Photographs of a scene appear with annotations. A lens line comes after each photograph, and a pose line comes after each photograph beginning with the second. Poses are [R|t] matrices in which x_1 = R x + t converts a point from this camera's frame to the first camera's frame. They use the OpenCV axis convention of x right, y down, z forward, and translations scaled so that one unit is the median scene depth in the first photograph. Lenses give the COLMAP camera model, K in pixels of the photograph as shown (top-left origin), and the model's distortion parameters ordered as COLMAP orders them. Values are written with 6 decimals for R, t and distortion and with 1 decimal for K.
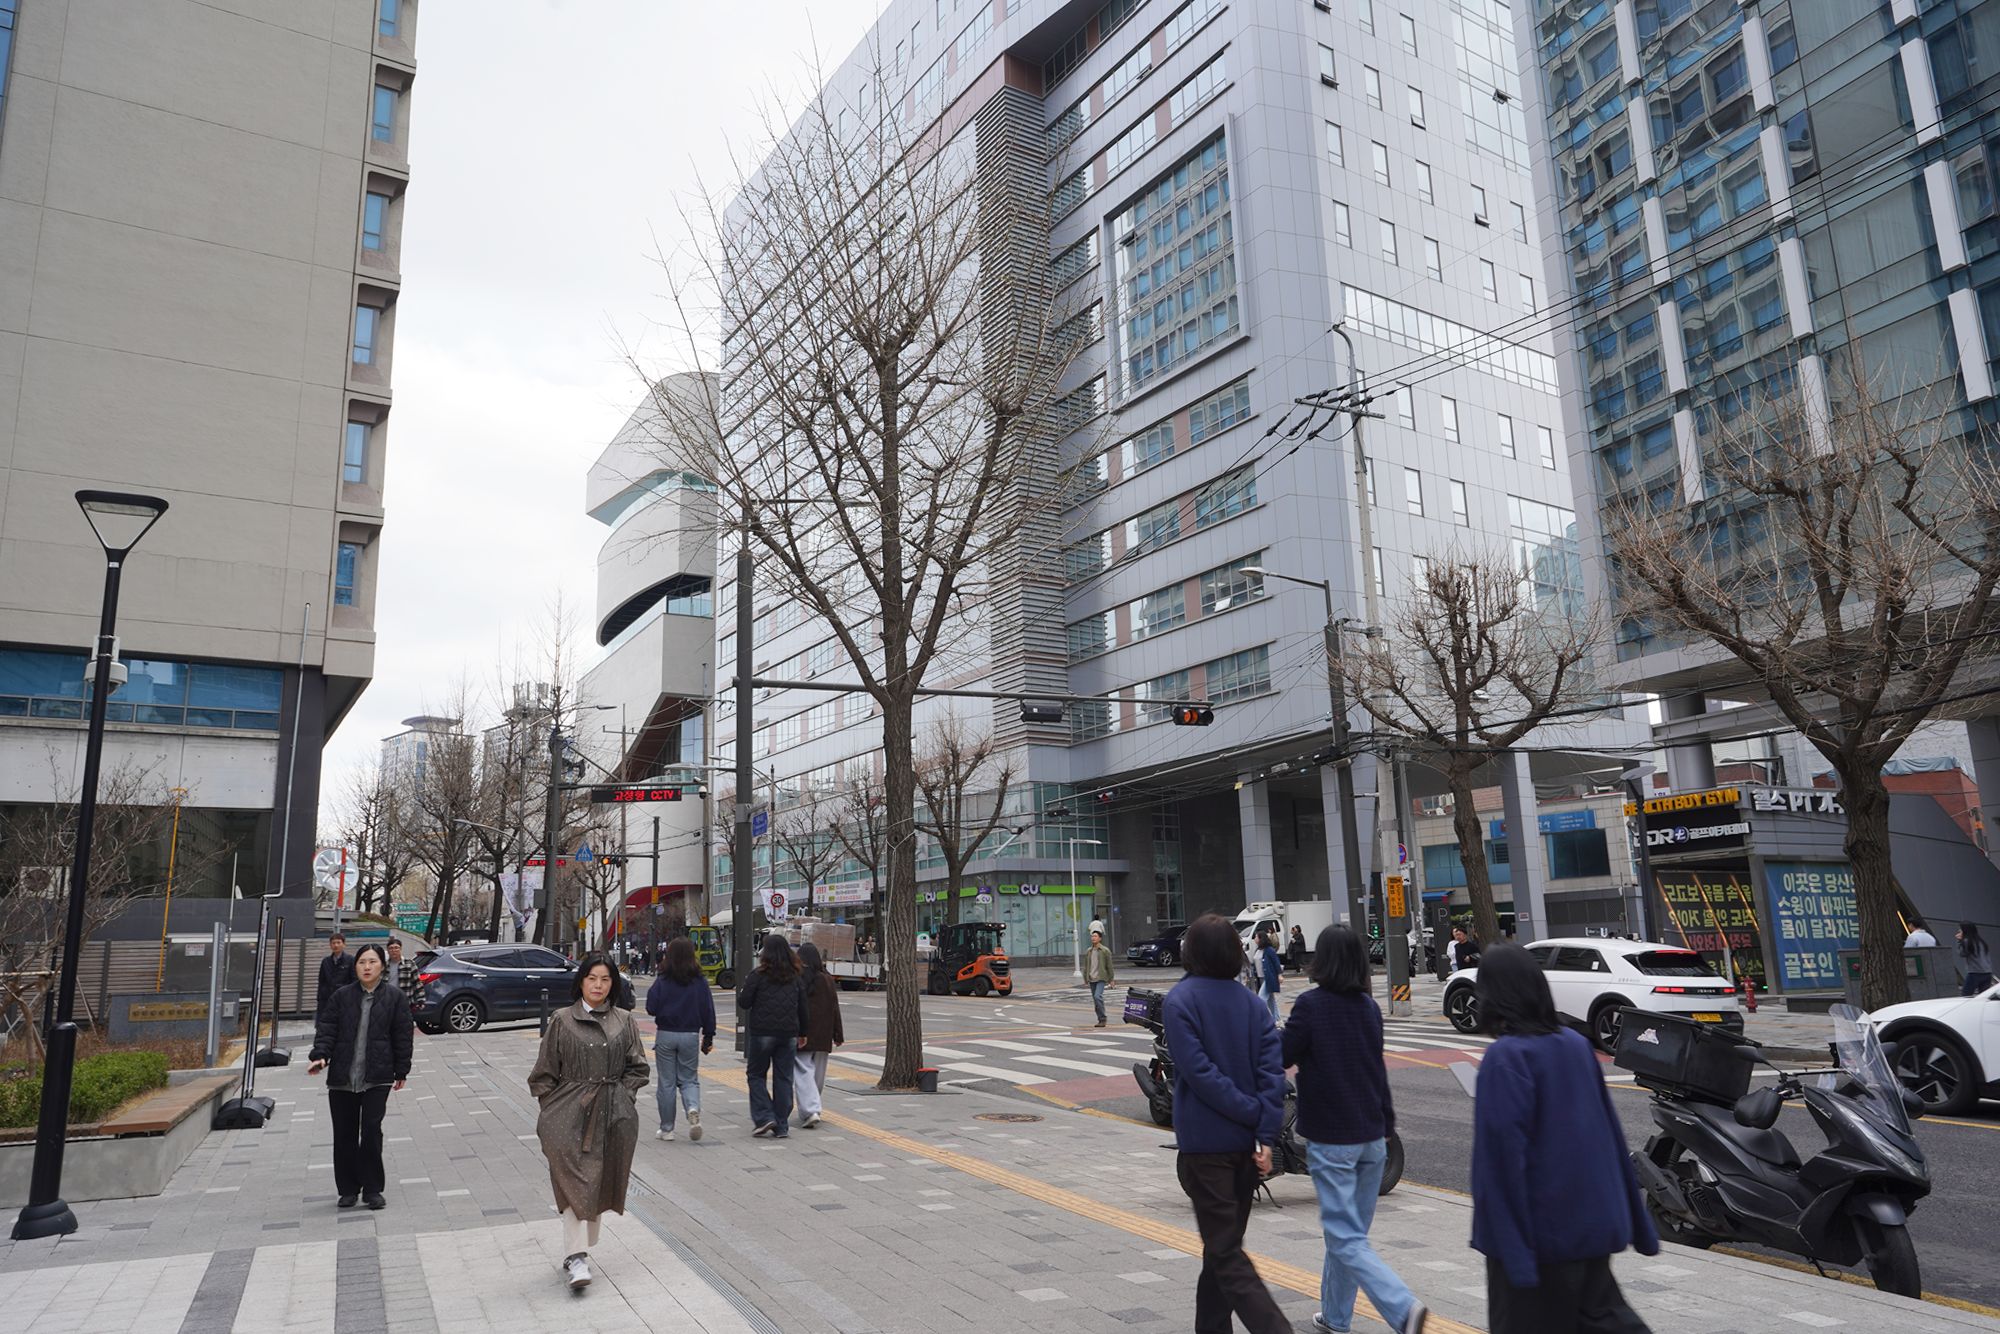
lens RADIAL K [[1382.4, 0, 1000.0], [0, 1382.4, 667.0], [0, 0, 1]] dist [-0.003304, -0.002977]
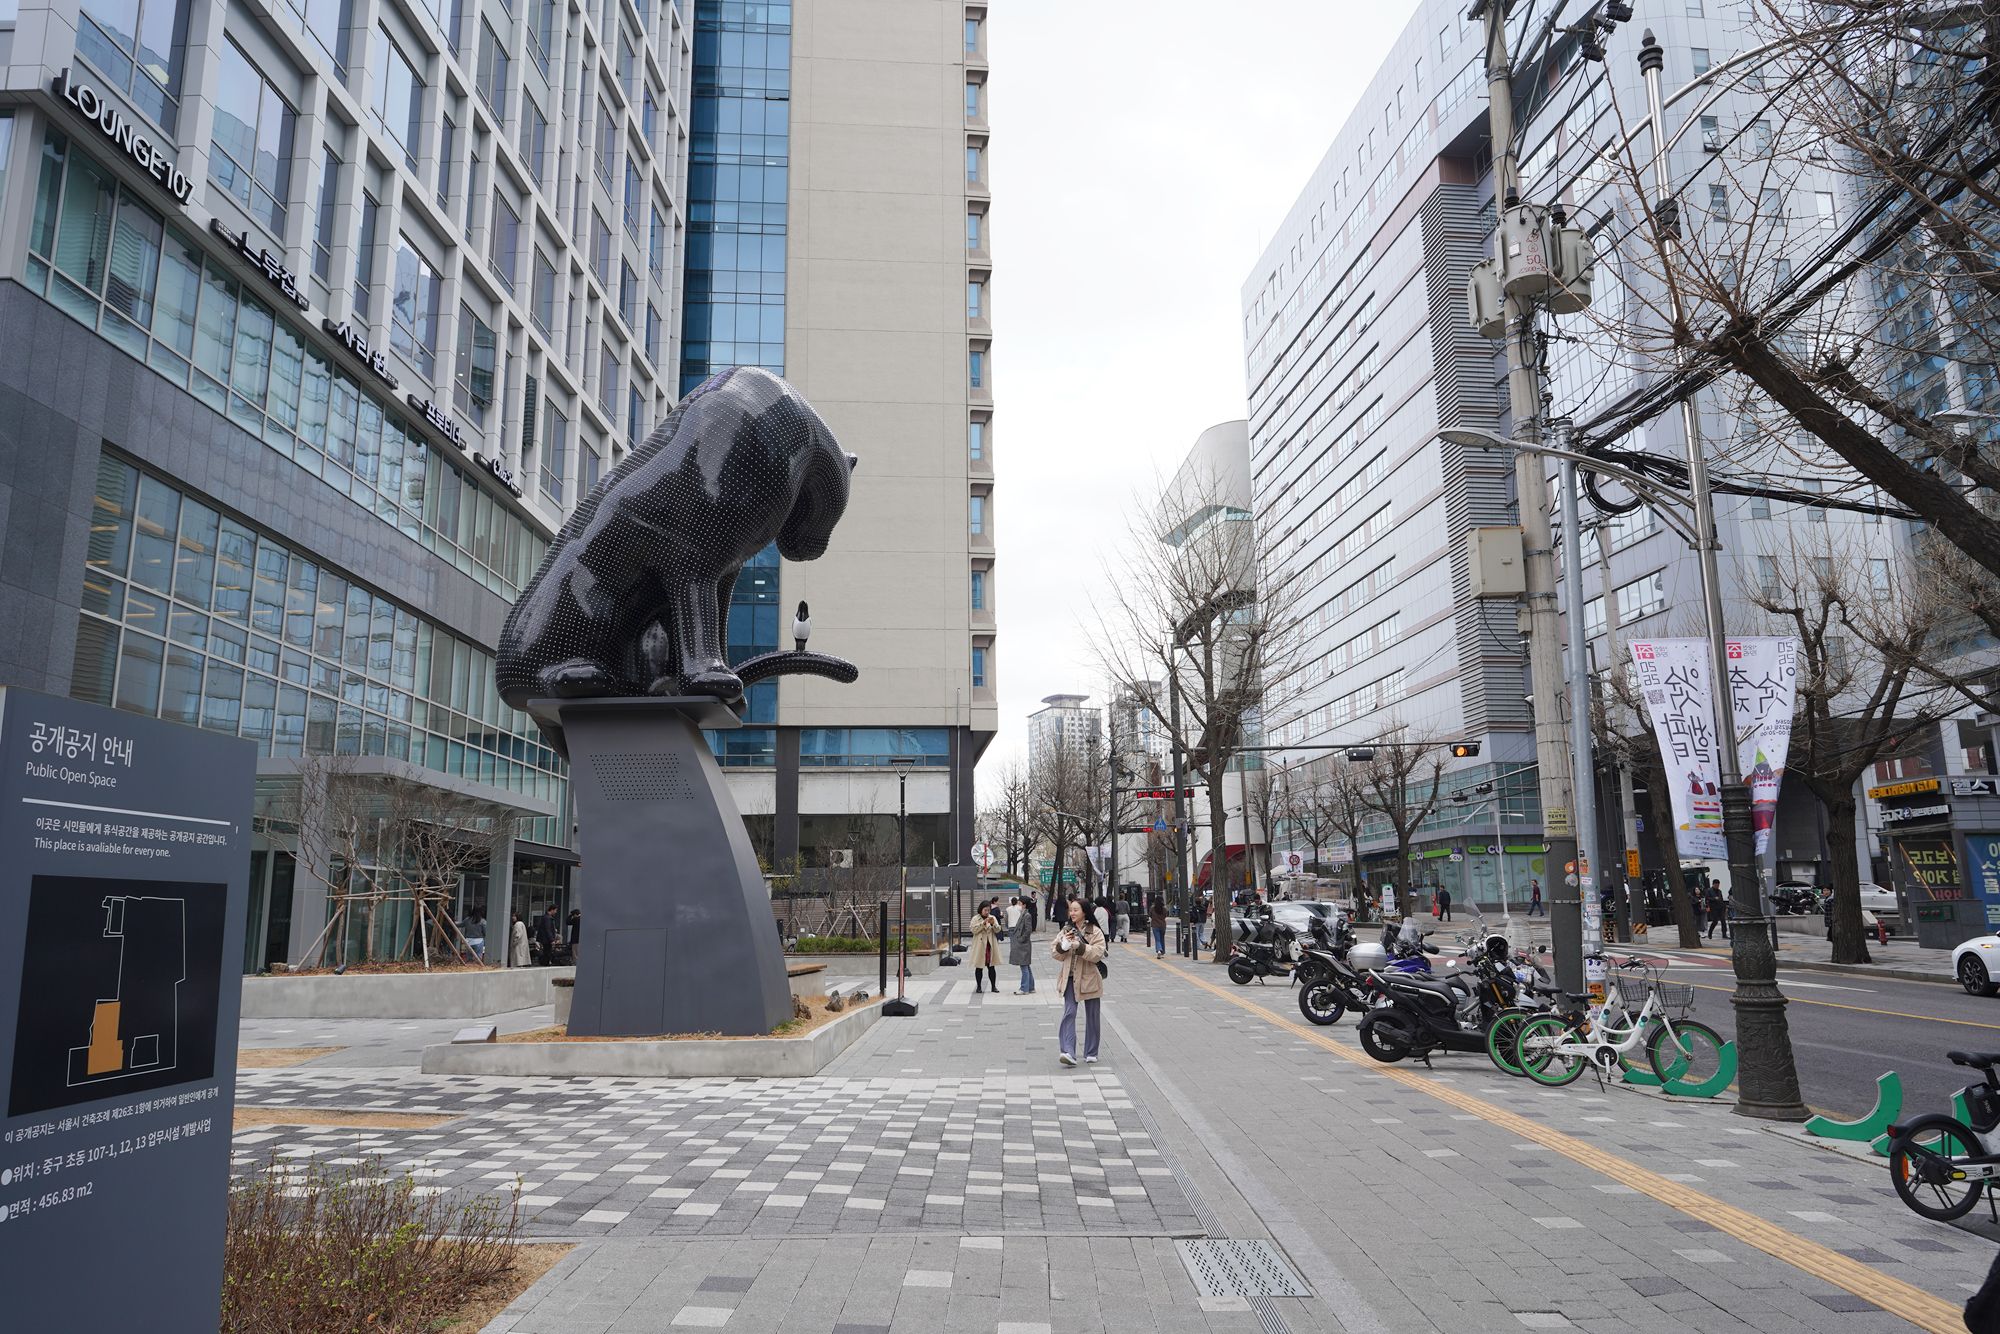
lens RADIAL K [[1382.4, 0, 1000.0], [0, 1382.4, 667.0], [0, 0, 1]] dist [-0.003304, -0.002977]
pose [[0.901545, -0.065806, -0.427652, 0.236325], [0.081885, 0.996455, 0.019293, -0.092471], [0.424867, -0.052412, 0.903737, -0.442868]]
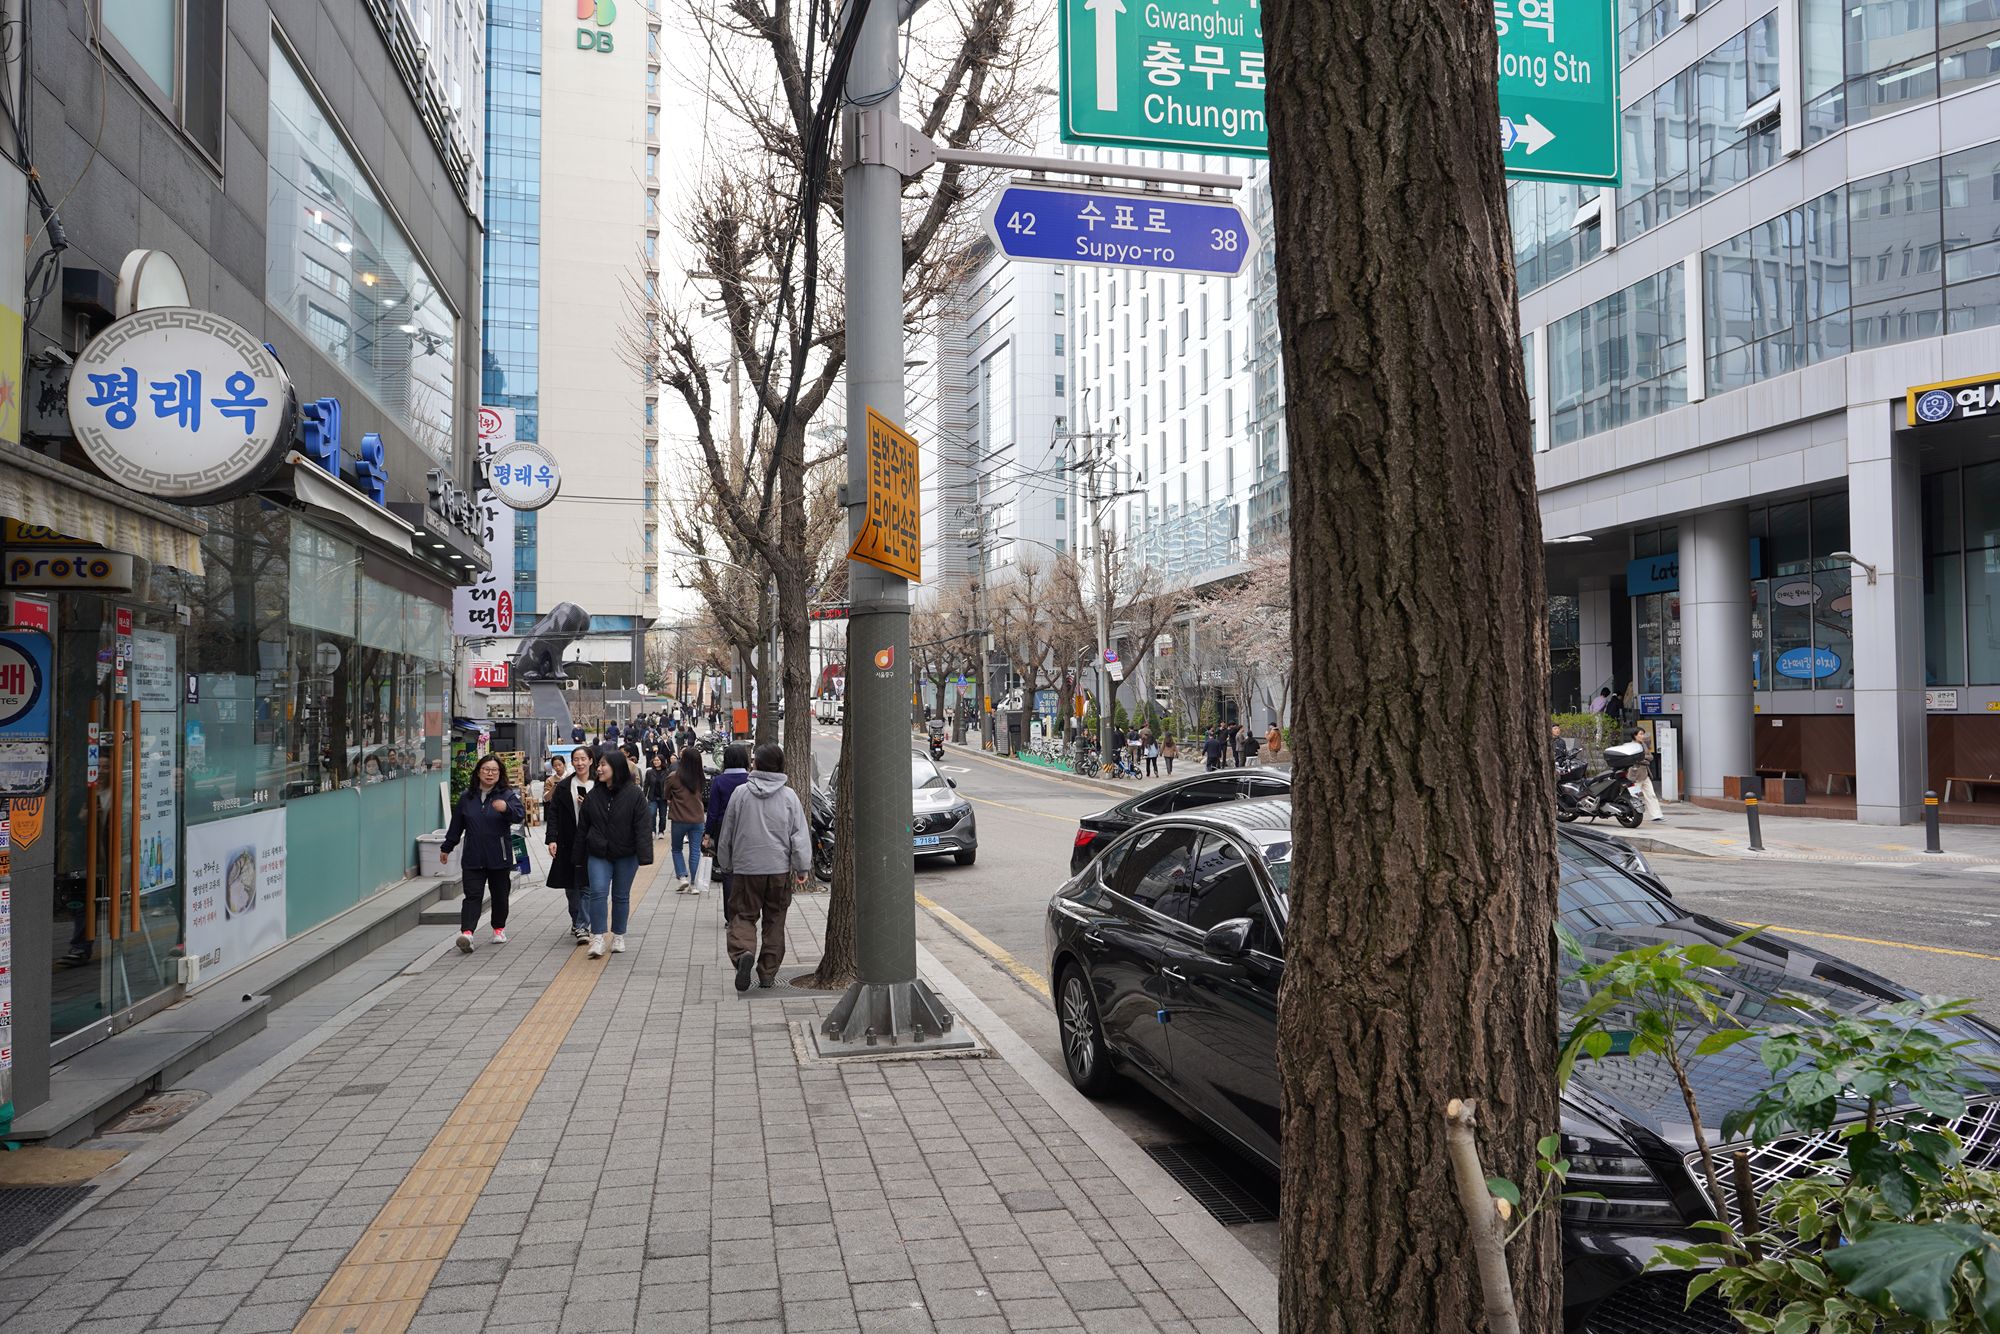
lens RADIAL K [[1382.4, 0, 1000.0], [0, 1382.4, 667.0], [0, 0, 1]] dist [-0.003304, -0.002977]
pose [[0.970580, 0.014386, -0.240348, 0.965839], [0.030270, 0.983003, 0.181078, -0.395250], [0.238868, -0.183026, 0.953648, -1.670104]]
